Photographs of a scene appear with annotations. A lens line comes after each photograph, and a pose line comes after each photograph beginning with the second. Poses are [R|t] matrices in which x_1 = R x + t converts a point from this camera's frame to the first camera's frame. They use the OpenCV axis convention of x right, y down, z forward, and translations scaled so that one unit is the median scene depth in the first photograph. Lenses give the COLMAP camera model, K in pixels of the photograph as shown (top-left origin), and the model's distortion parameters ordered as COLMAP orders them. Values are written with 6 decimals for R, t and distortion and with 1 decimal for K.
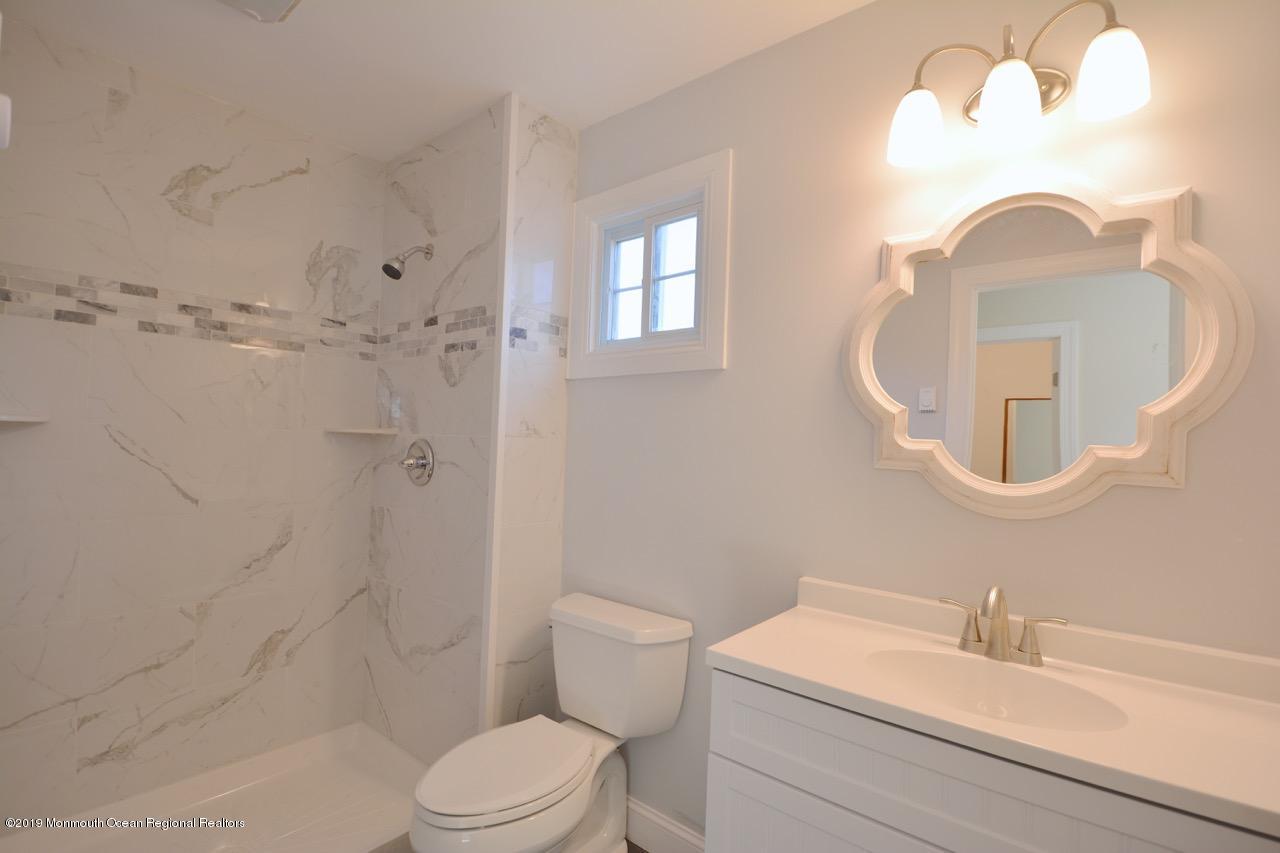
lens RADIAL K [[580.6, 0, 645.6], [0, 580.6, 432.7], [0, 0, 1]] dist [0.008324, -0.019255]
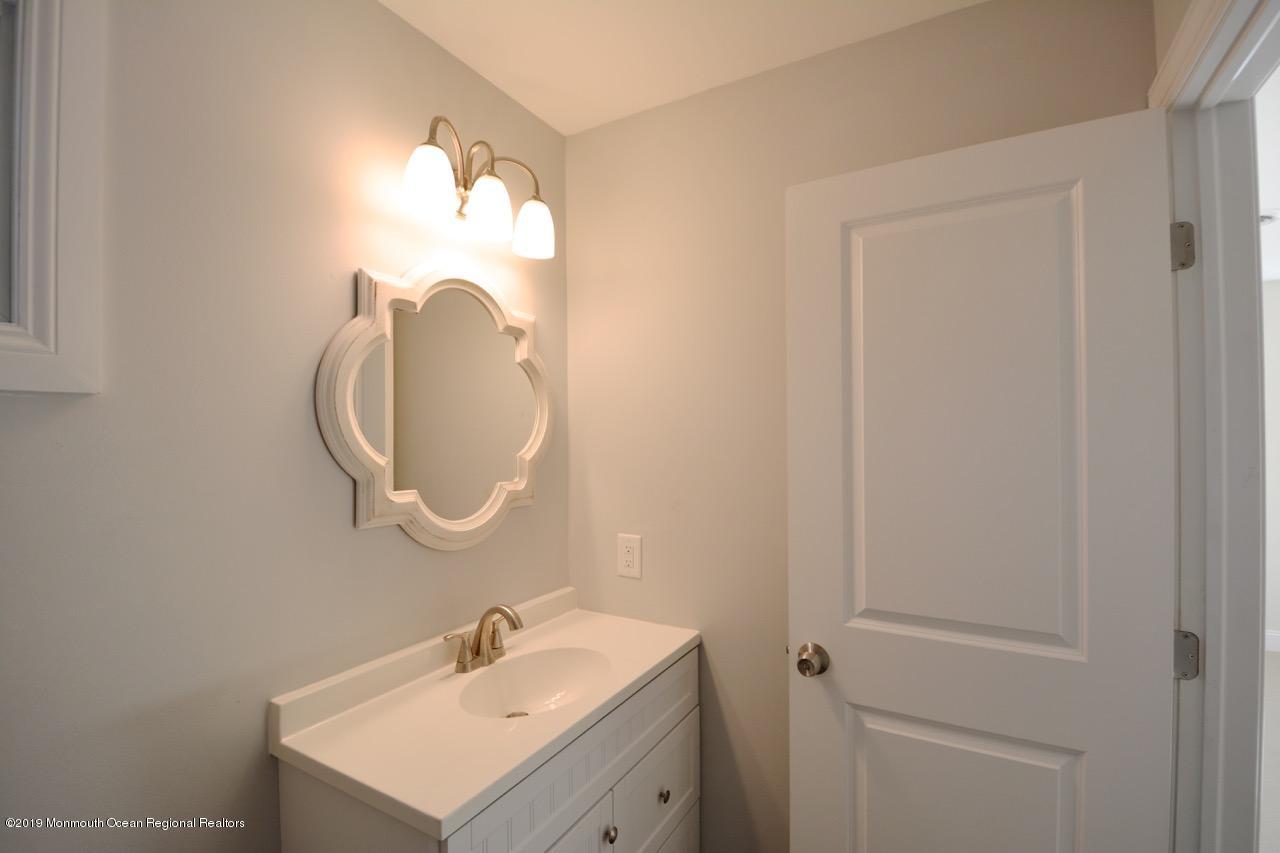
lens RADIAL K [[580.6, 0, 645.6], [0, 580.6, 432.7], [0, 0, 1]] dist [0.008324, -0.019255]
pose [[-0.170674, -0.025784, 0.984990, -0.575151], [-0.010102, 0.999651, 0.024418, -0.118135], [-0.985276, -0.005783, -0.170875, 0.777080]]
